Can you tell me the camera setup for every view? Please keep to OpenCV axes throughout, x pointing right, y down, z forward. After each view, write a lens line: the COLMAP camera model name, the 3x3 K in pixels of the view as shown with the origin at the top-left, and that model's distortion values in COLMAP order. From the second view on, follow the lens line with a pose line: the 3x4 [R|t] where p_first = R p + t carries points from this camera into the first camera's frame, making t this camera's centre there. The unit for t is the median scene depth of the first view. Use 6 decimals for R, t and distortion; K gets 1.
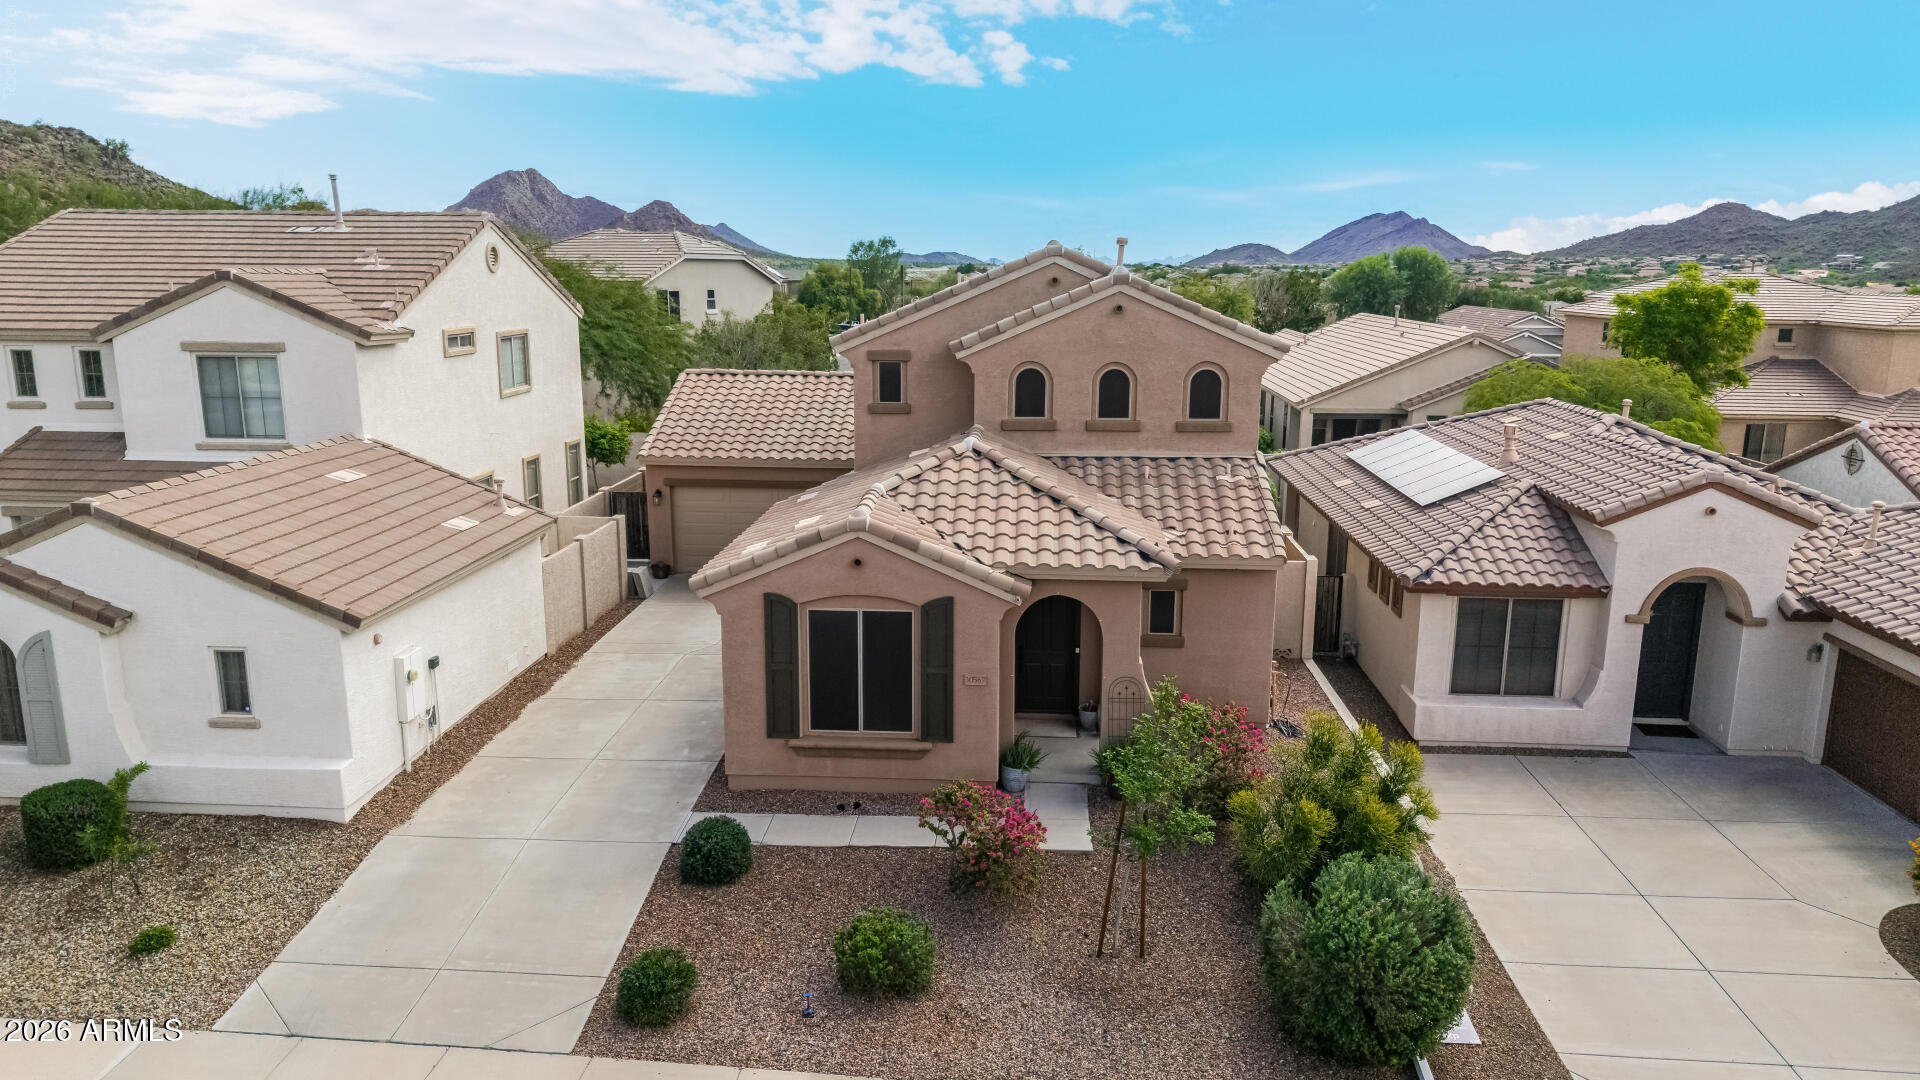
lens RADIAL K [[1290.9, 0, 952.1], [0, 1290.9, 545.6], [0, 0, 1]] dist [0.019890, -0.020179]
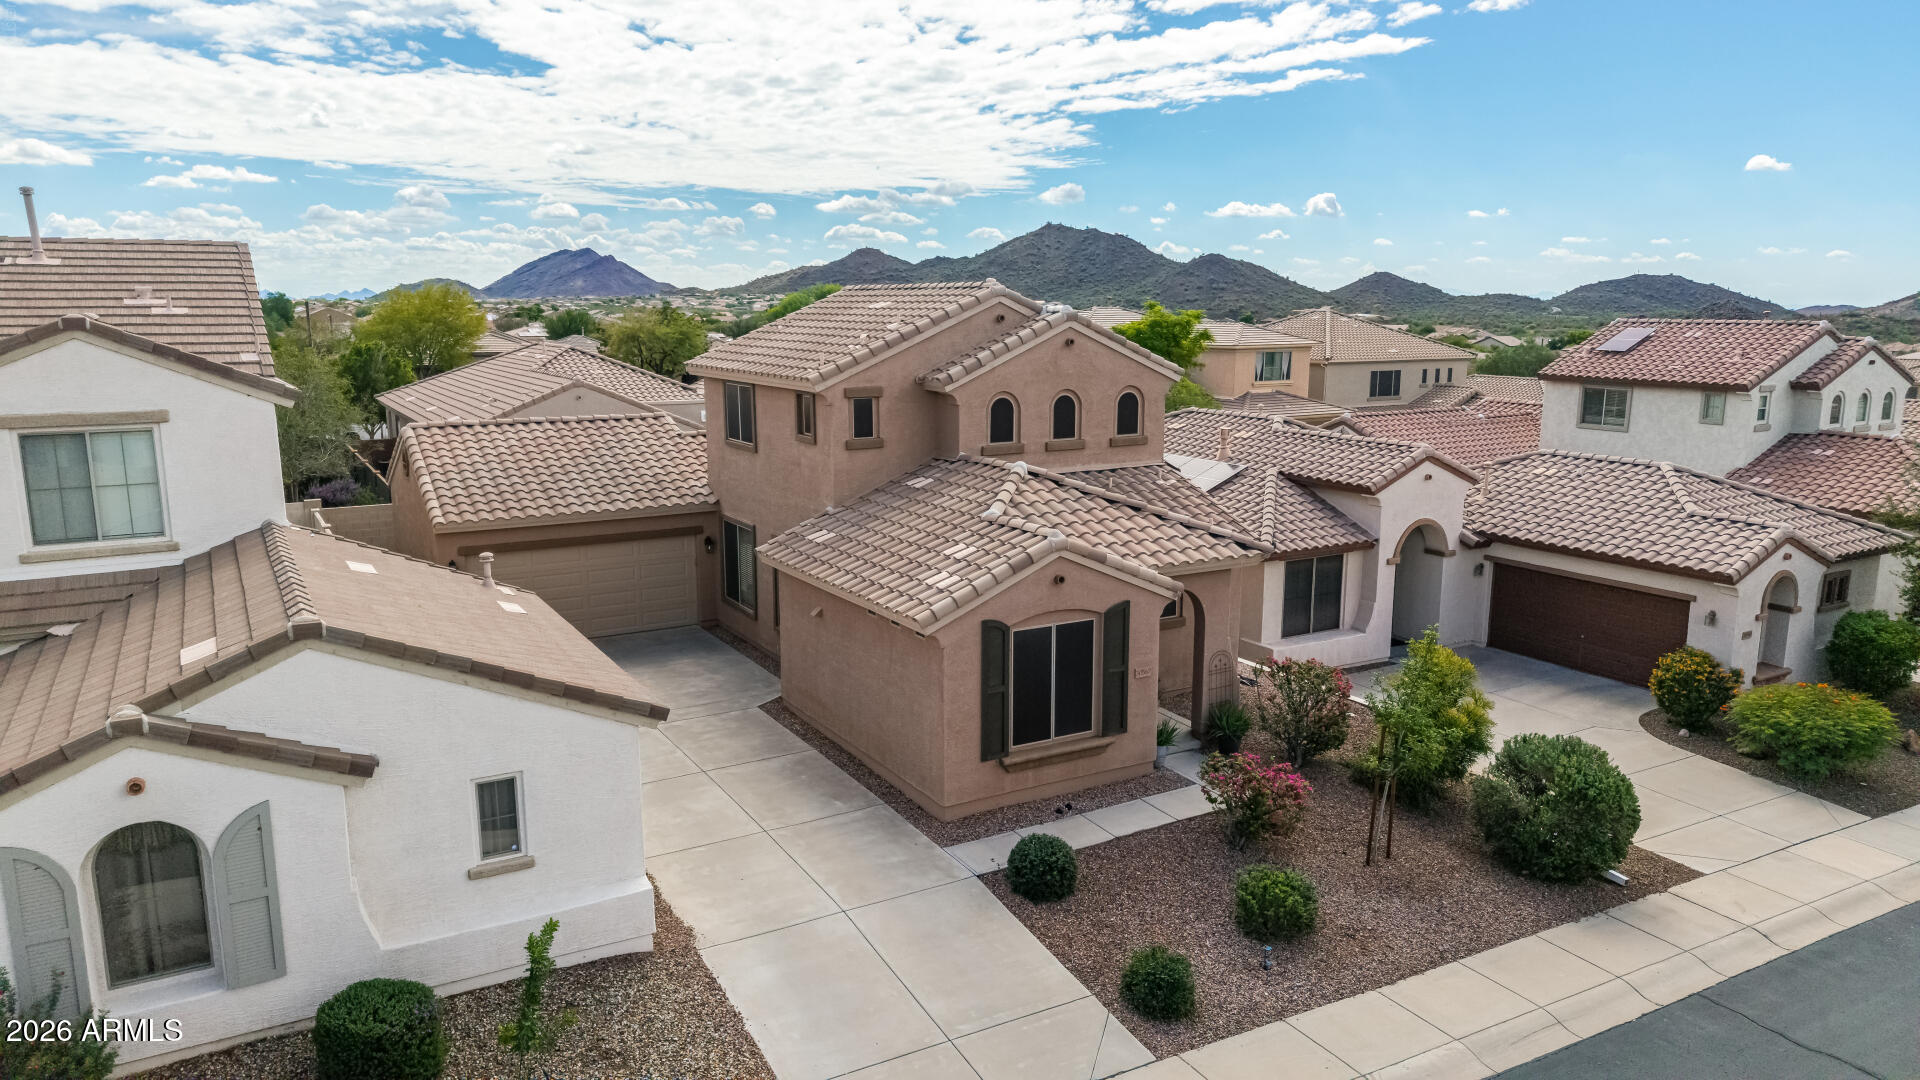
lens RADIAL K [[1290.9, 0, 947.4], [0, 1290.9, 537.4], [0, 0, 1]] dist [0.019890, -0.020179]
pose [[0.827683, -0.104541, 0.551373, -0.601606], [0.122405, 0.992470, 0.004429, -0.031052], [-0.547684, 0.063825, 0.834247, 0.123168]]
